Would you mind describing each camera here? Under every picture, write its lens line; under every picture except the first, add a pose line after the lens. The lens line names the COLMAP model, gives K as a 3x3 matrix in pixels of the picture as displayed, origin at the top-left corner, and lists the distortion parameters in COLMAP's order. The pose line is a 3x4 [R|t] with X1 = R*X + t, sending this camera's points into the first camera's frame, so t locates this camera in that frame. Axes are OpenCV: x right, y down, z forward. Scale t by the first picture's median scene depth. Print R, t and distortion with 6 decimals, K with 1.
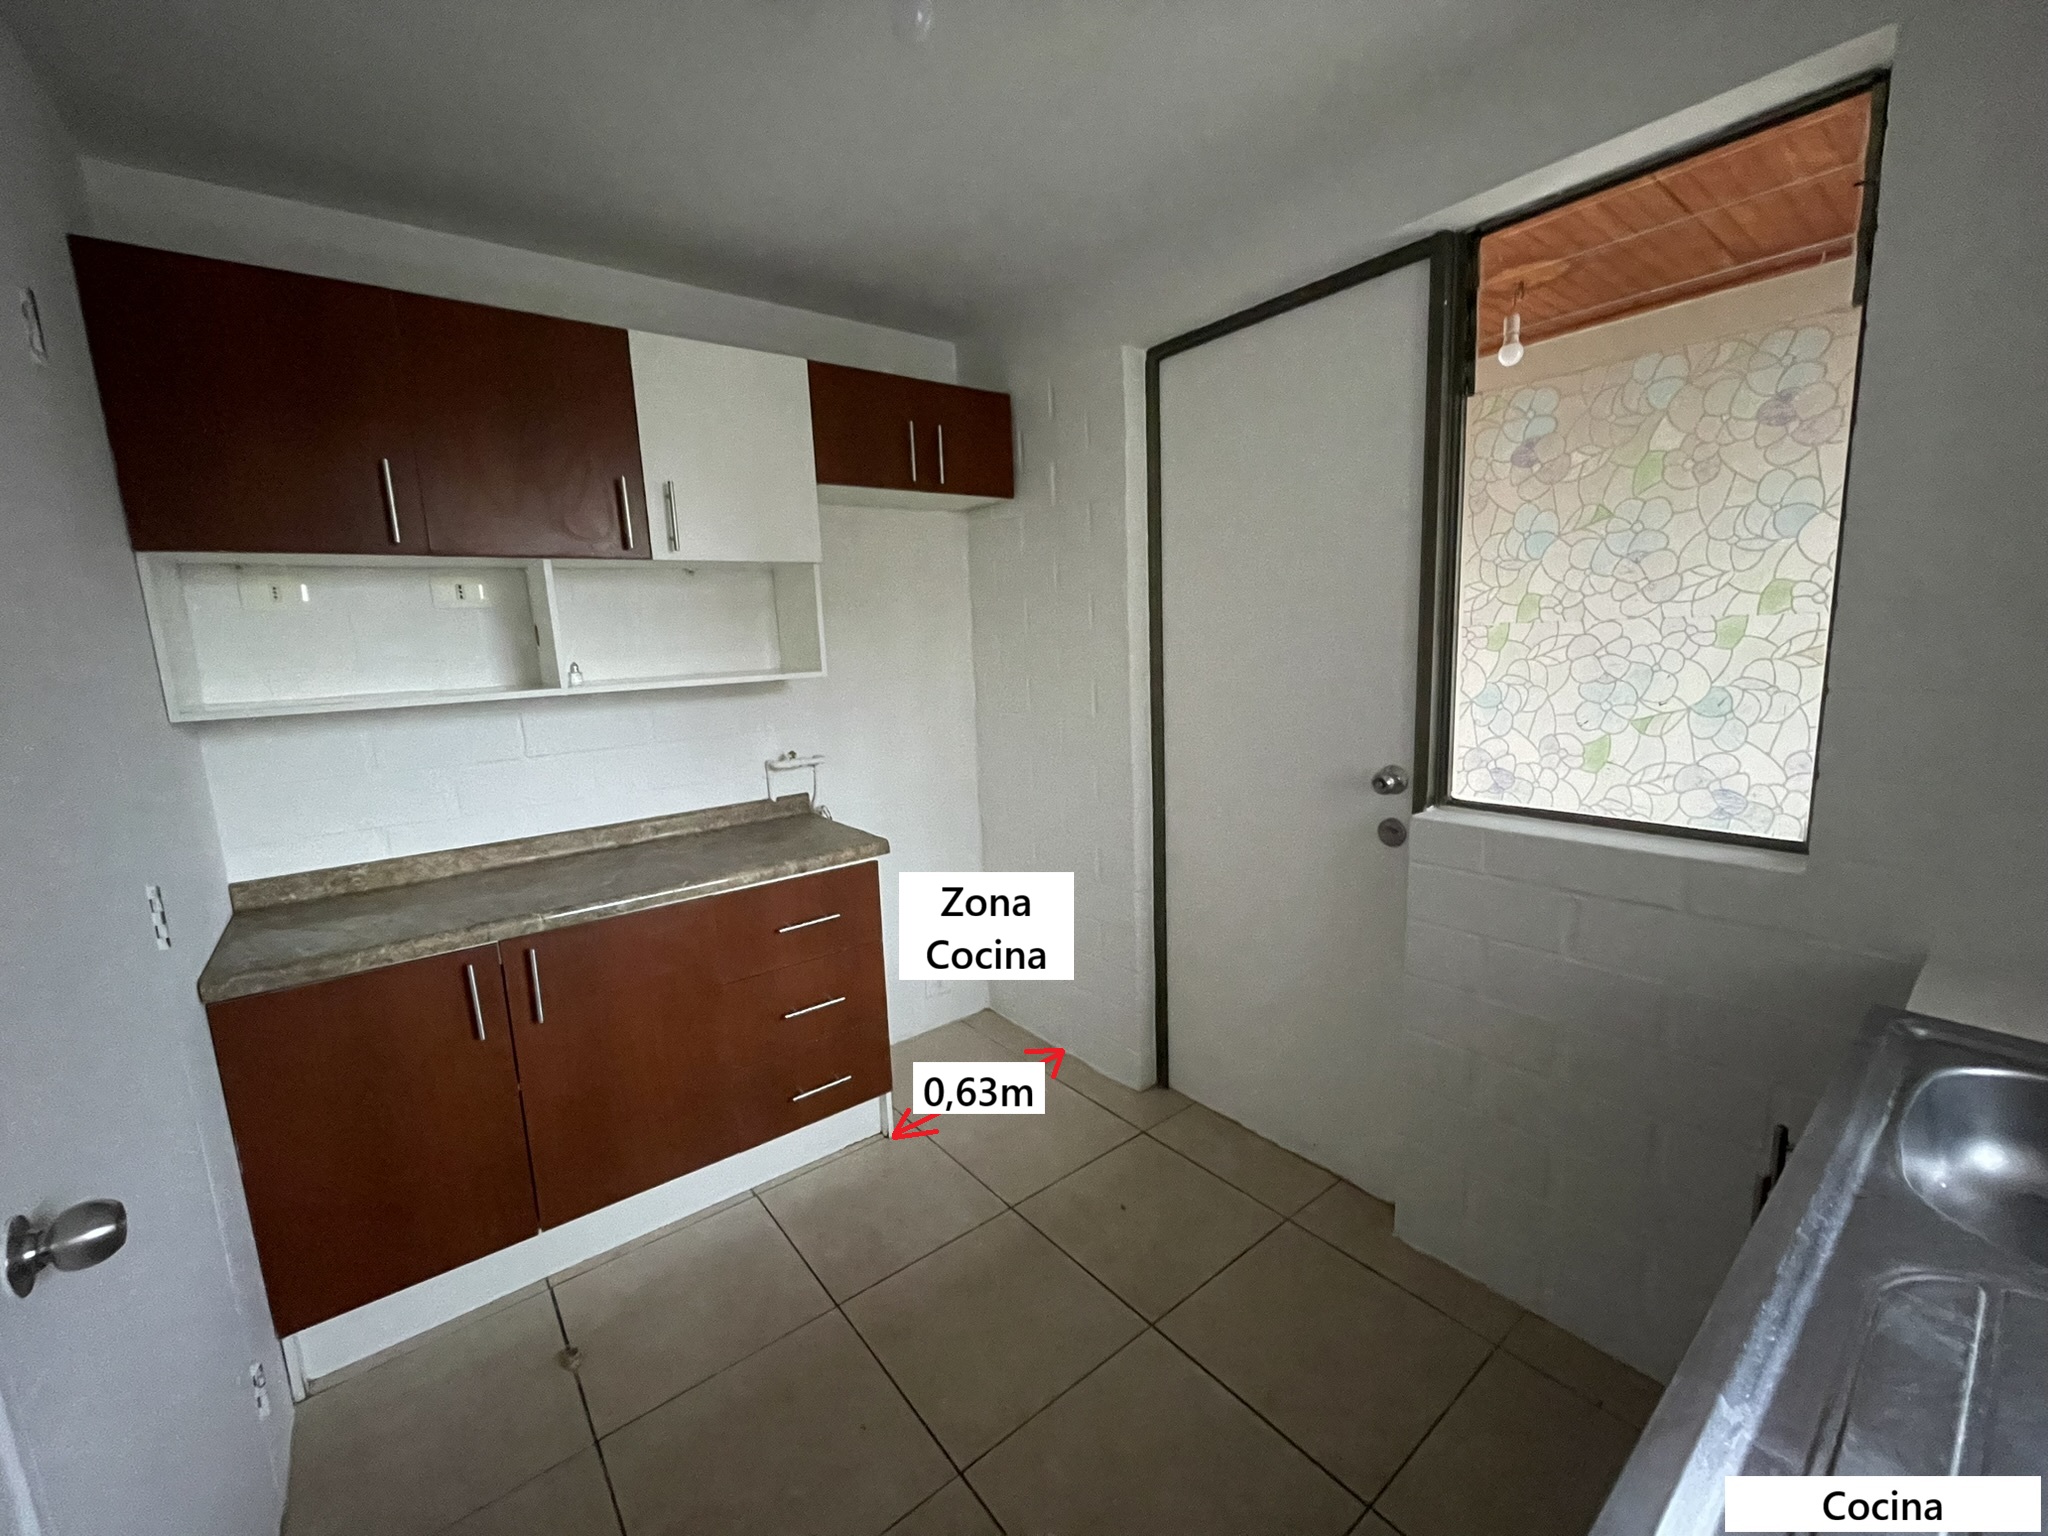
lens RADIAL K [[830.2, 0, 1025.4], [0, 830.2, 770.1], [0, 0, 1]] dist [-0.001743, -0.000270]
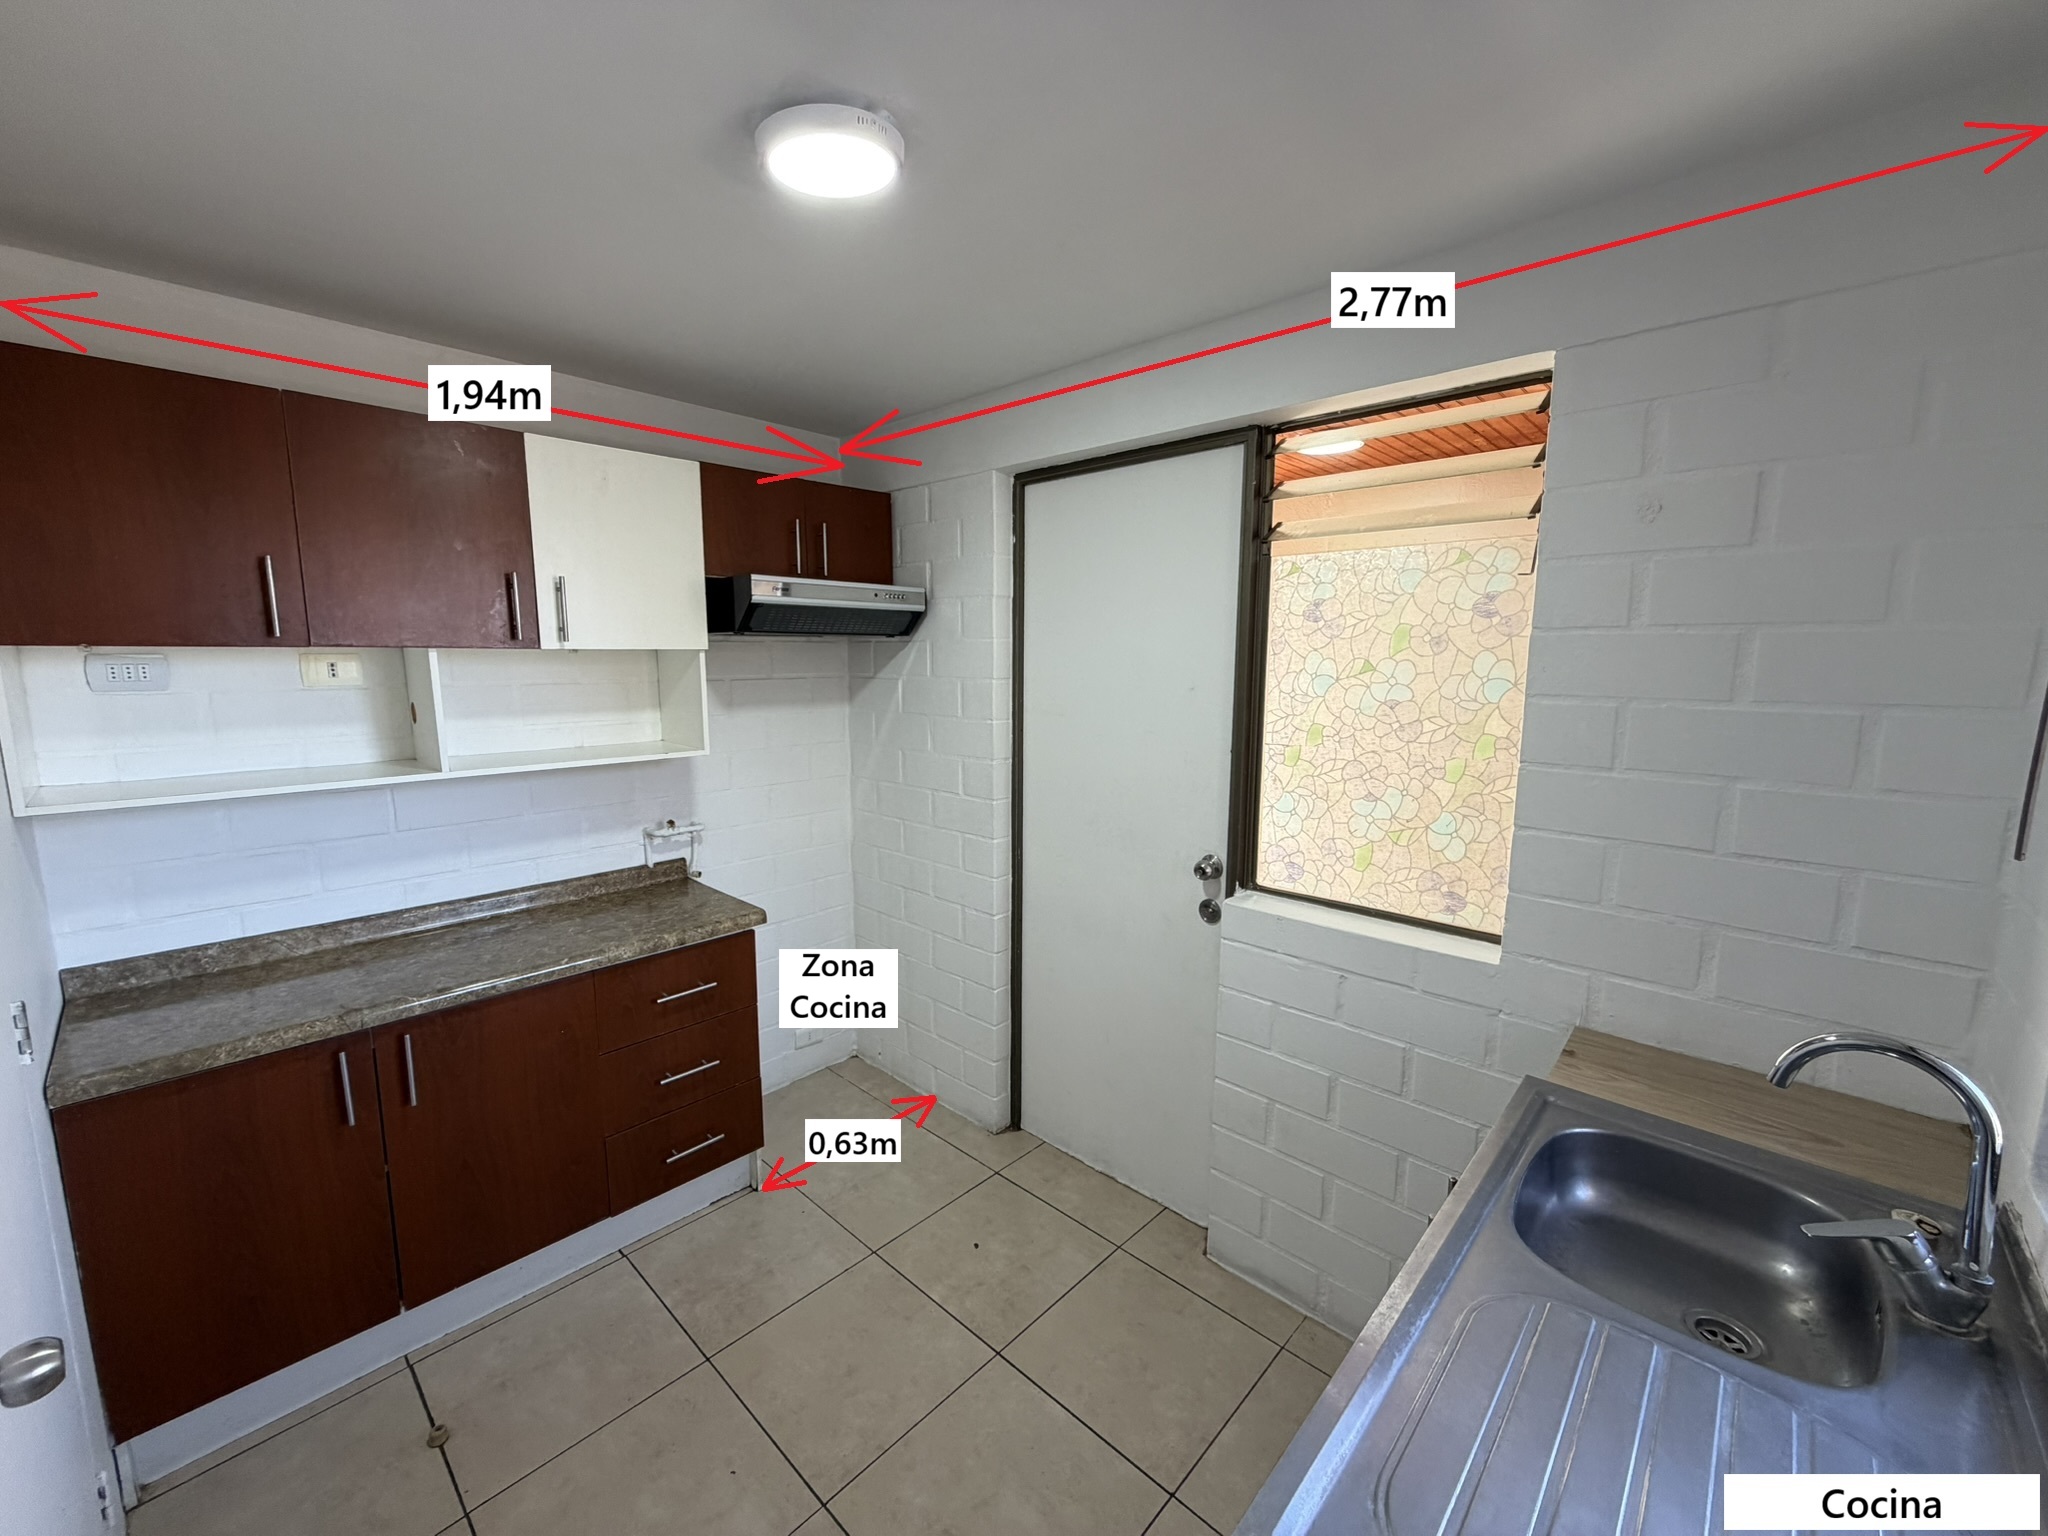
lens RADIAL K [[817.4, 0, 1021.1], [0, 817.4, 772.5], [0, 0, 1]] dist [0.001536, -0.000160]
pose [[0.988174, 0.023072, 0.151594, -0.004296], [-0.020128, 0.999578, -0.020923, -0.093073], [-0.152012, 0.017625, 0.988221, -0.113268]]
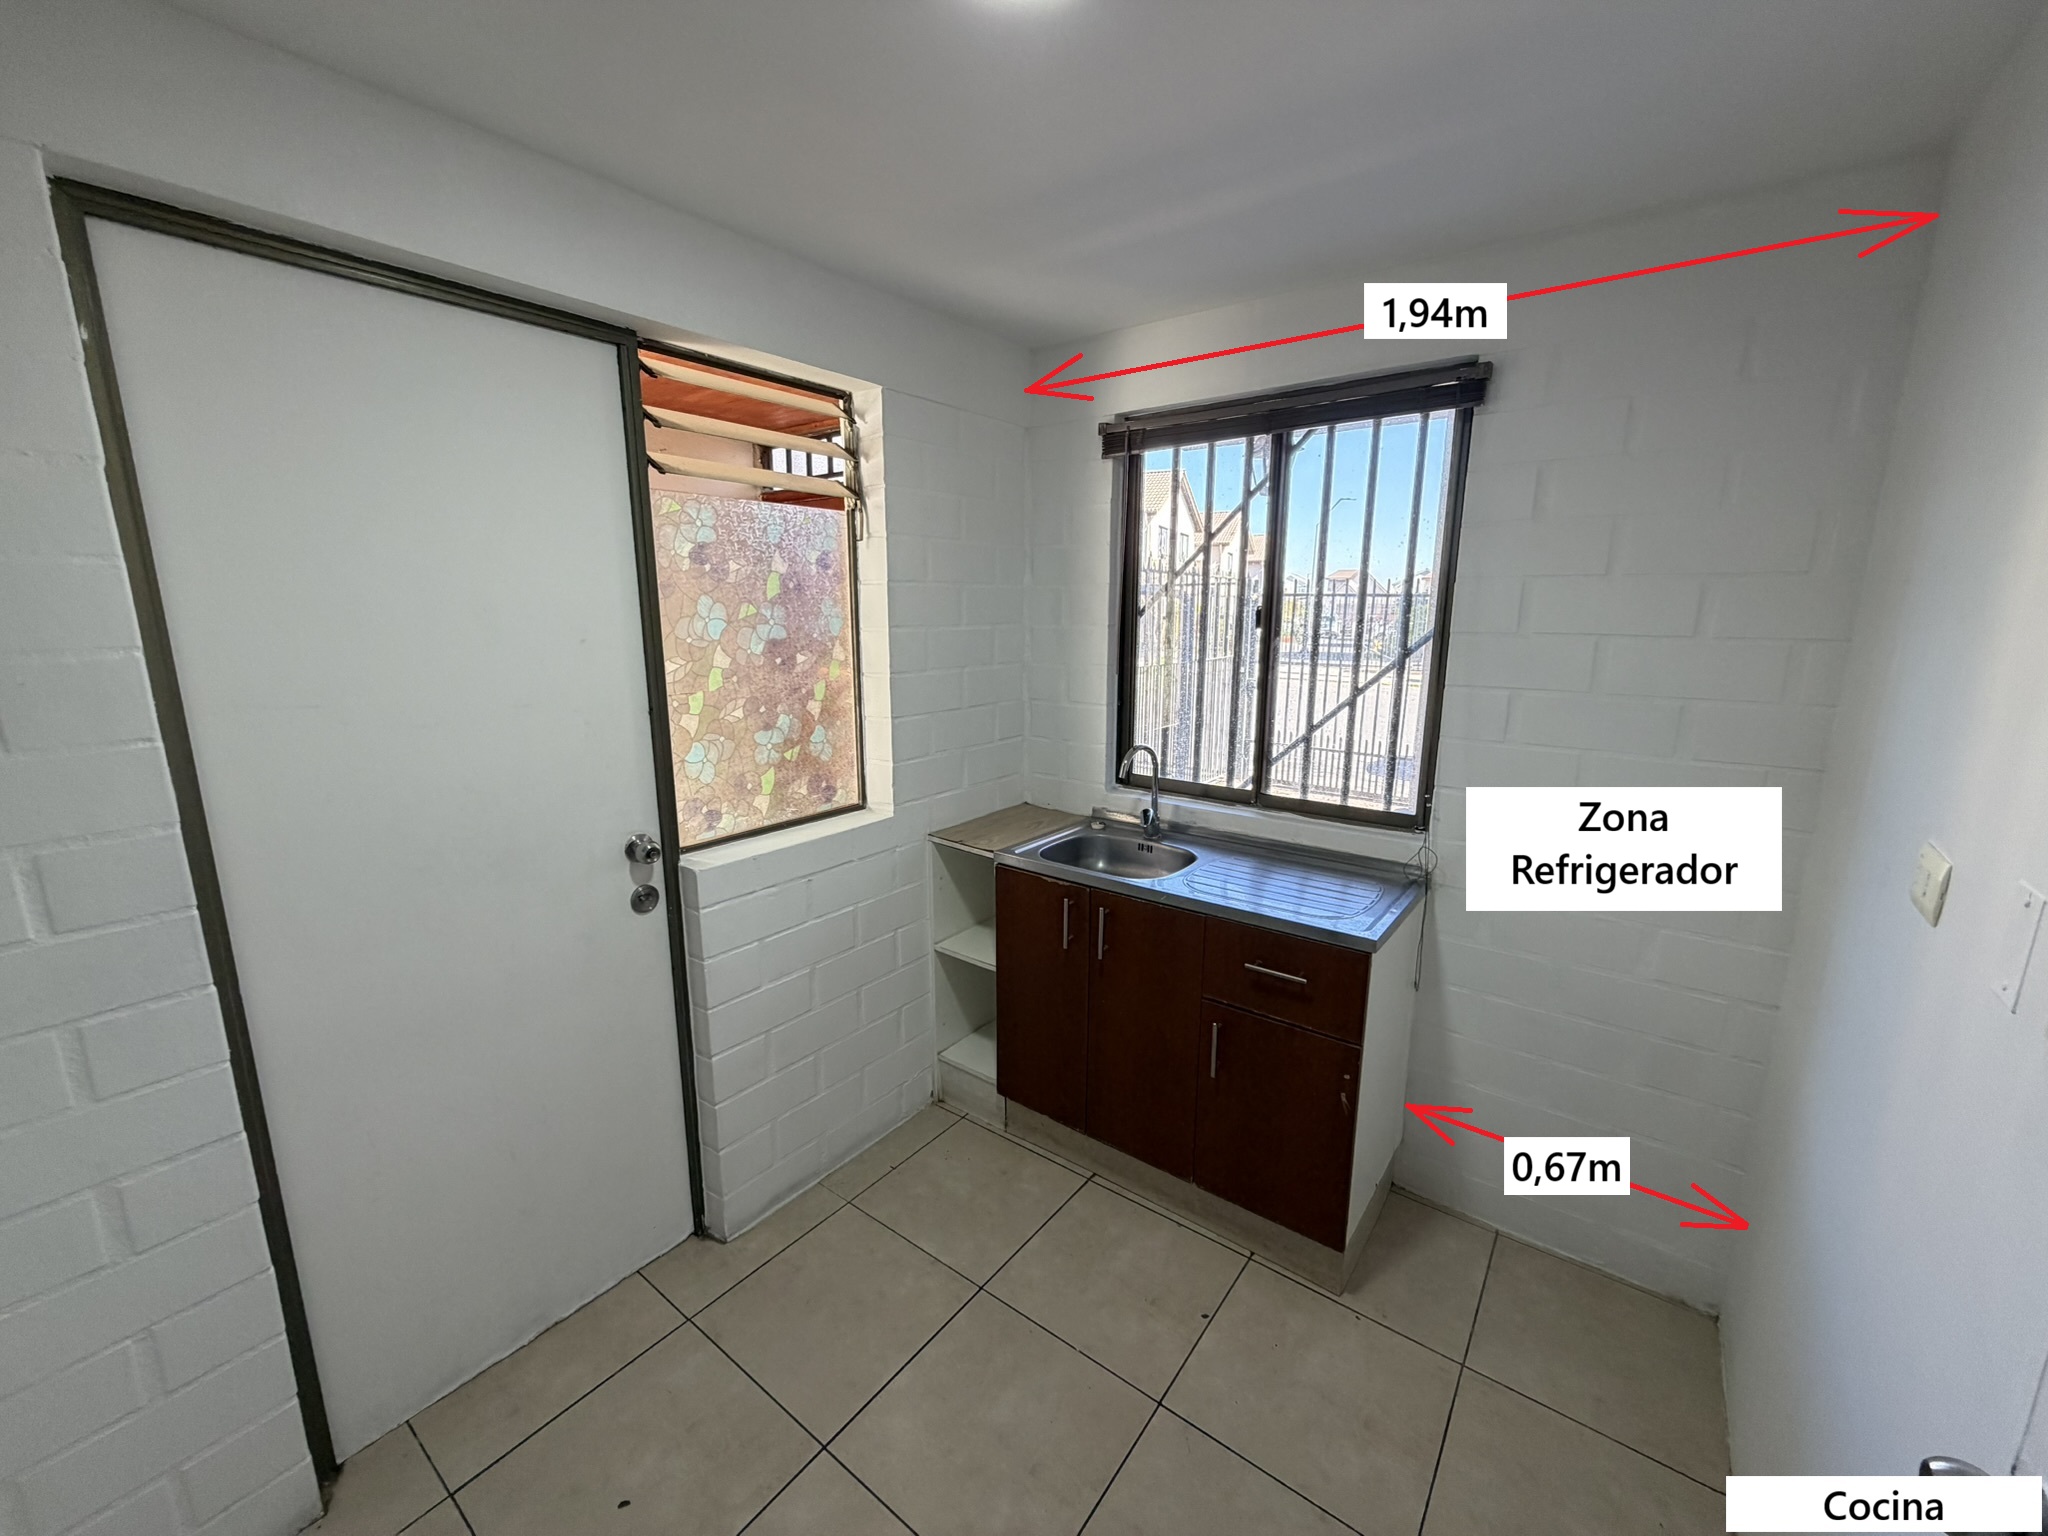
lens RADIAL K [[817.4, 0, 1026.4], [0, 817.4, 768.8], [0, 0, 1]] dist [0.001536, -0.000160]
pose [[-0.249831, -0.152692, 0.956174, -0.616225], [0.161394, 0.967108, 0.196607, -0.202896], [-0.954744, 0.203440, -0.216970, 0.749219]]
